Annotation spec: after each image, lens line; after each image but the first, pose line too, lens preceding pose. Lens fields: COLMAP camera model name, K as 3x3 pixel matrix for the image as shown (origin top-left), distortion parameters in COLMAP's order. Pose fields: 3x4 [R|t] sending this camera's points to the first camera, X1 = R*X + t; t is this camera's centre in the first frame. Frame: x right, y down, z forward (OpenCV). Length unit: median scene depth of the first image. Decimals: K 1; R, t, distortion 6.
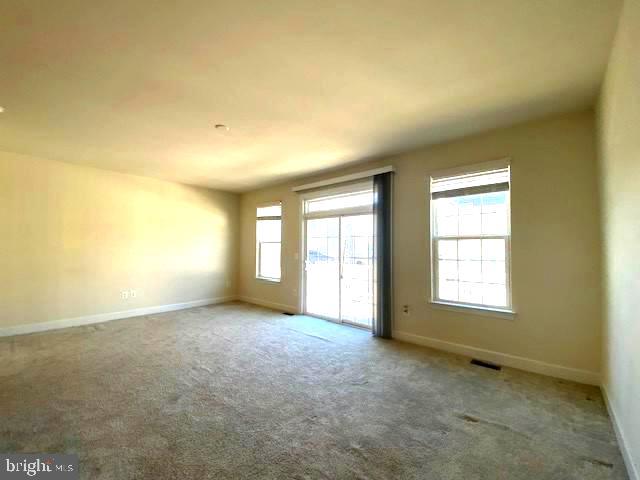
lens RADIAL K [[259.2, 0, 320.0], [0, 259.2, 240.0], [0, 0, 1]] dist [0.001474, -0.003720]
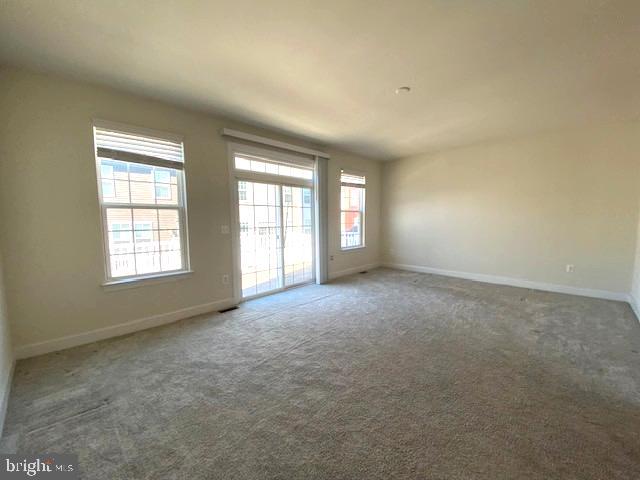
lens RADIAL K [[259.2, 0, 320.0], [0, 259.2, 240.0], [0, 0, 1]] dist [0.001474, -0.003720]
pose [[0.059767, -0.091112, 0.994046, -0.793631], [-0.025198, 0.995371, 0.092748, 0.020304], [-0.997894, -0.030591, 0.057194, 0.700127]]
